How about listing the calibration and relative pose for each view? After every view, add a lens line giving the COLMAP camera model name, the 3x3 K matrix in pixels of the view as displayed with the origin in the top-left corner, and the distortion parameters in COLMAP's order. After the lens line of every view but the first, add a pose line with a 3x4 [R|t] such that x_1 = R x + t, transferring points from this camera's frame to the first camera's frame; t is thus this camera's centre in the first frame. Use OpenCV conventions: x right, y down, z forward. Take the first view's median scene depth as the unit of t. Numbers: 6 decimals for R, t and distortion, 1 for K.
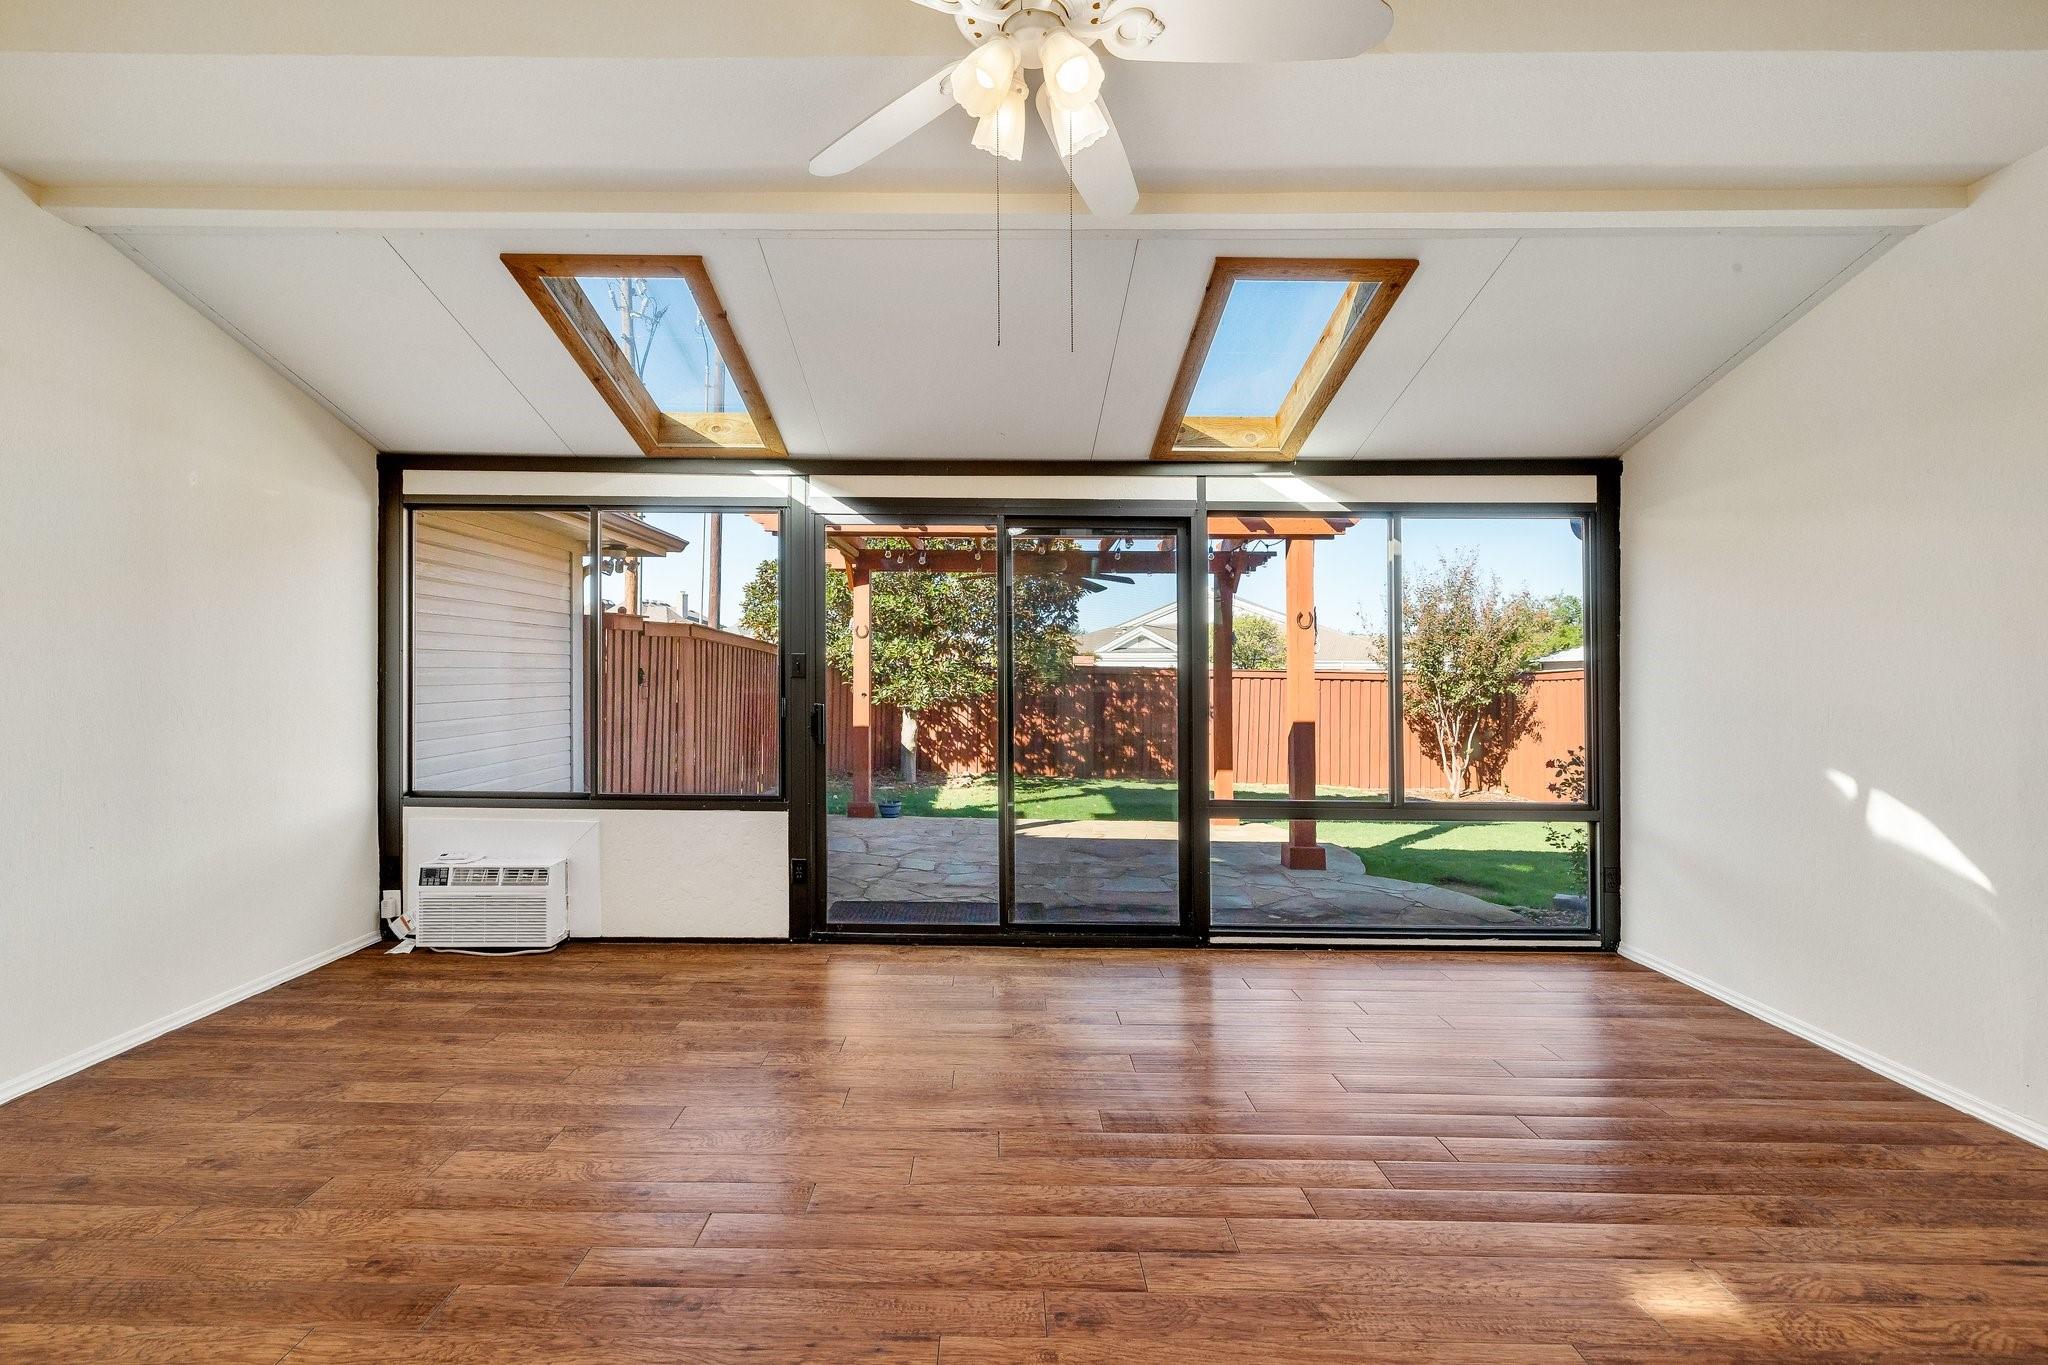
lens RADIAL K [[882.0, 0, 998.2], [0, 882.0, 681.3], [0, 0, 1]] dist [0.000282, 0.000022]
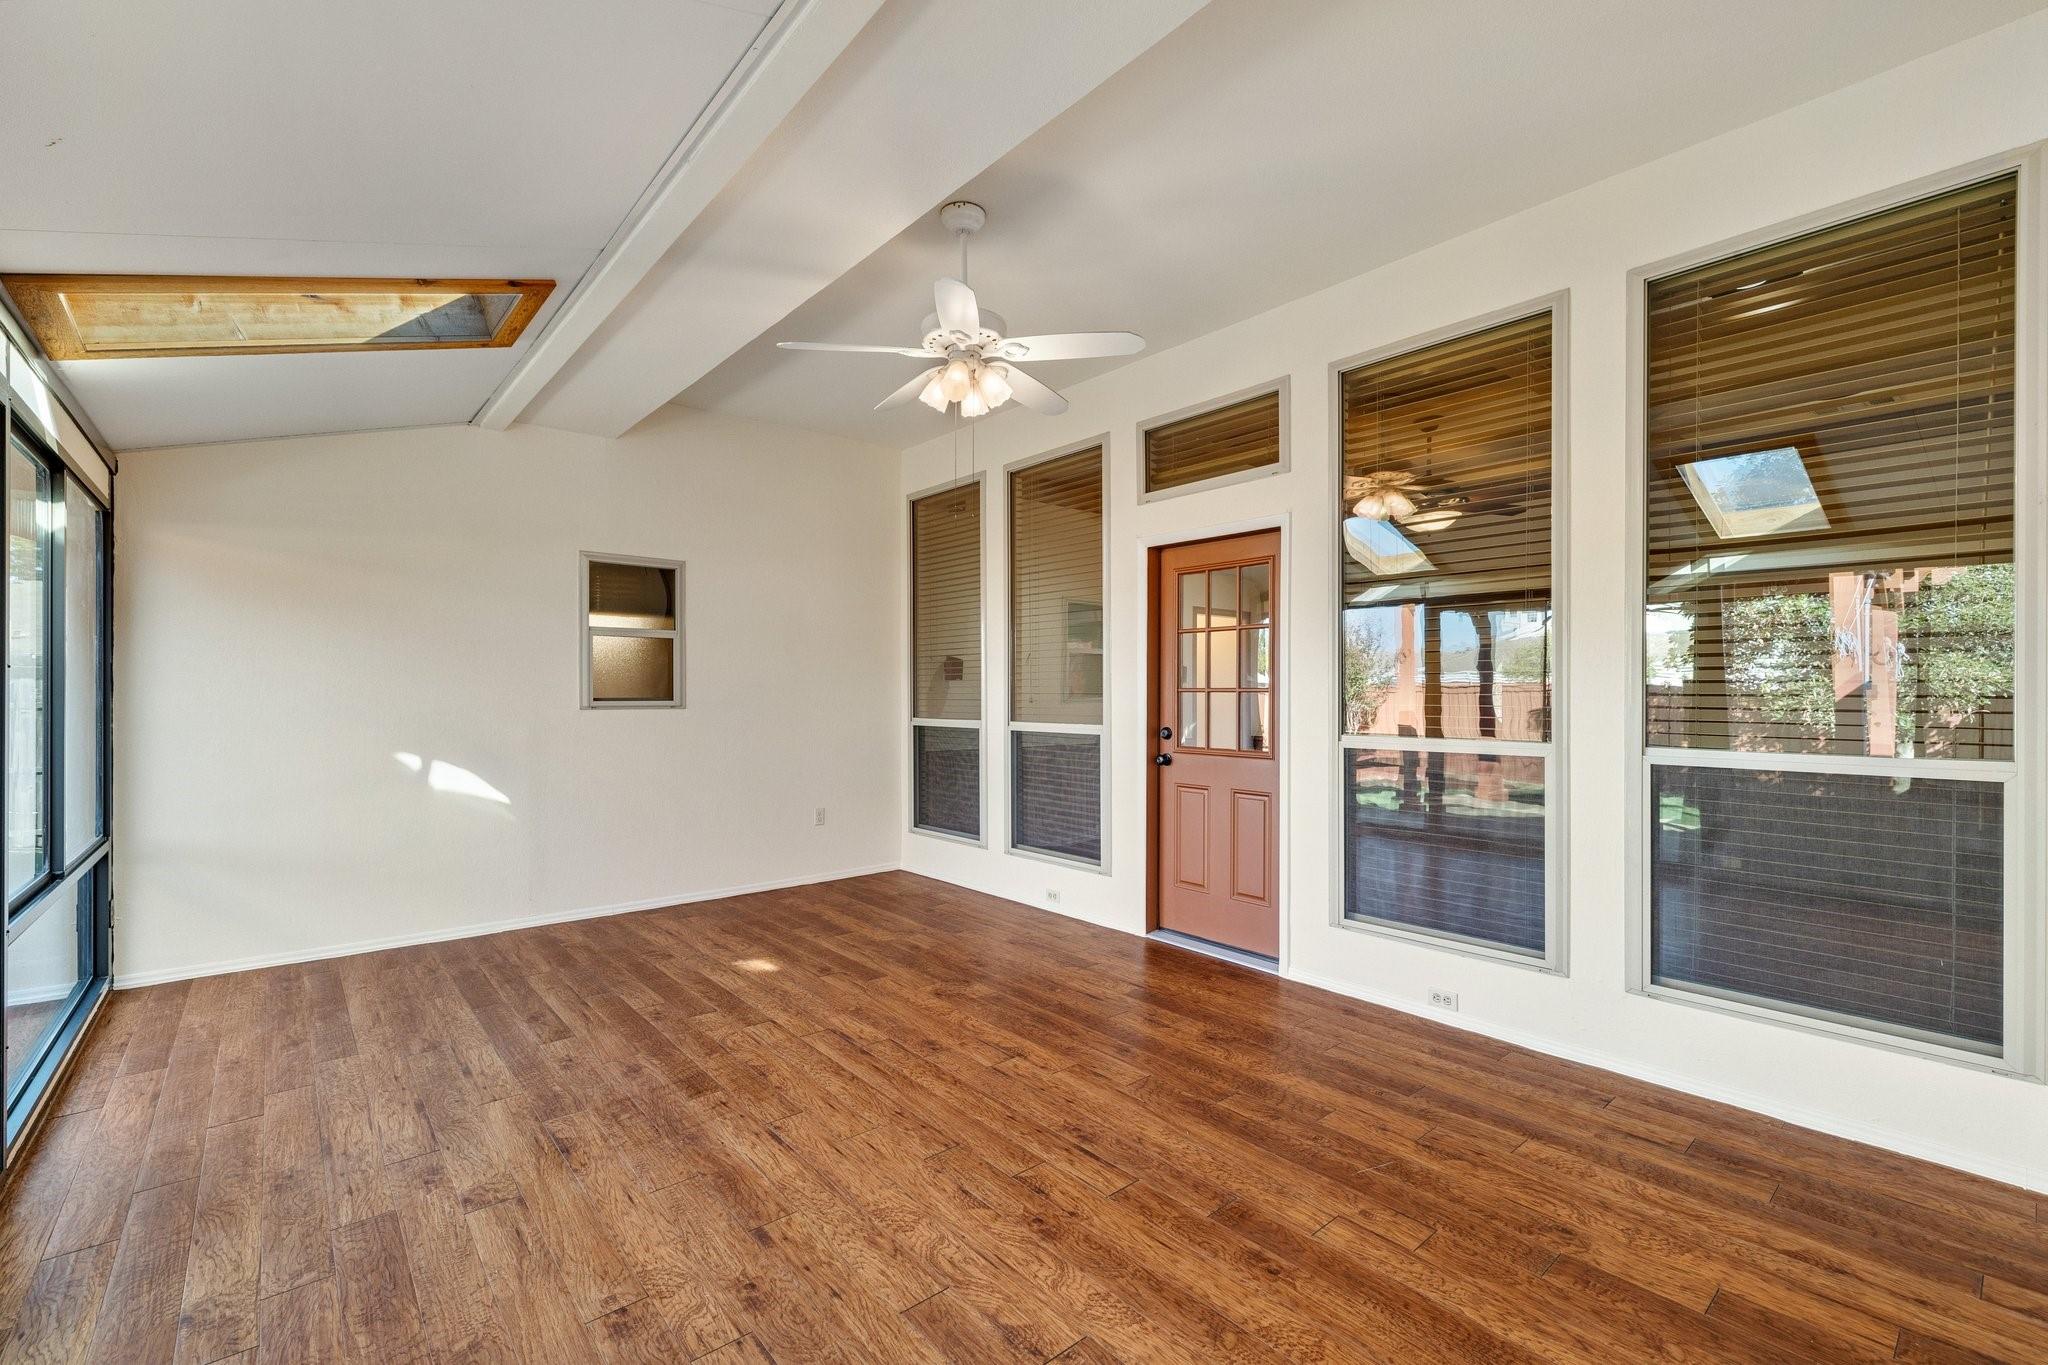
lens RADIAL K [[882.0, 0, 998.2], [0, 882.0, 681.3], [0, 0, 1]] dist [0.000282, 0.000022]
pose [[-0.638363, -0.001424, 0.769734, -1.255045], [0.002571, 0.999989, 0.003982, -0.032389], [-0.769731, 0.004521, -0.638352, 1.841804]]
